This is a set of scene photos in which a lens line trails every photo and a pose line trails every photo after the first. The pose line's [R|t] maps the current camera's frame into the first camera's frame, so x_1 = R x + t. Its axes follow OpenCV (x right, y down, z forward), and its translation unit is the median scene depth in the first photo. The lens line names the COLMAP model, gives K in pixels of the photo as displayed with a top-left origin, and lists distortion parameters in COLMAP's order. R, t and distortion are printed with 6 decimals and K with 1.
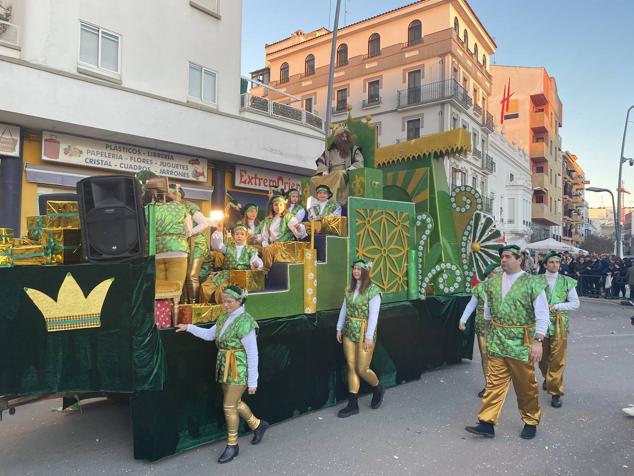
lens RADIAL K [[486.0, 0, 314.4], [0, 486.0, 242.5], [0, 0, 1]] dist [0.029182, -0.031982]
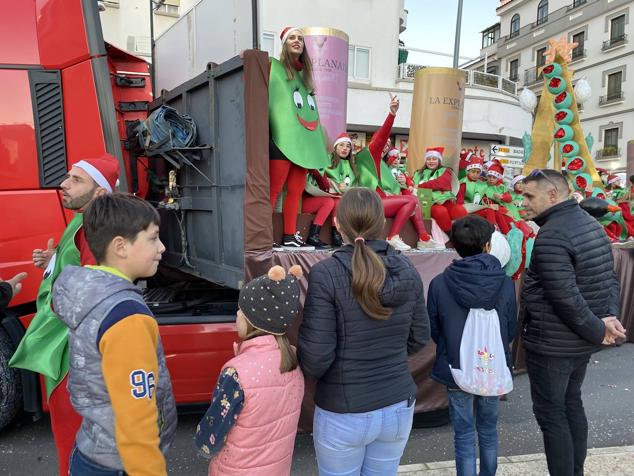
lens RADIAL K [[486.0, 0, 320.8], [0, 486.0, 229.5], [0, 0, 1]] dist [0.029182, -0.031982]
pose [[0.857845, 0.024367, -0.513331, 0.132428], [-0.004453, 0.999190, 0.039987, -0.000422], [0.513890, -0.032016, 0.857259, 0.016307]]
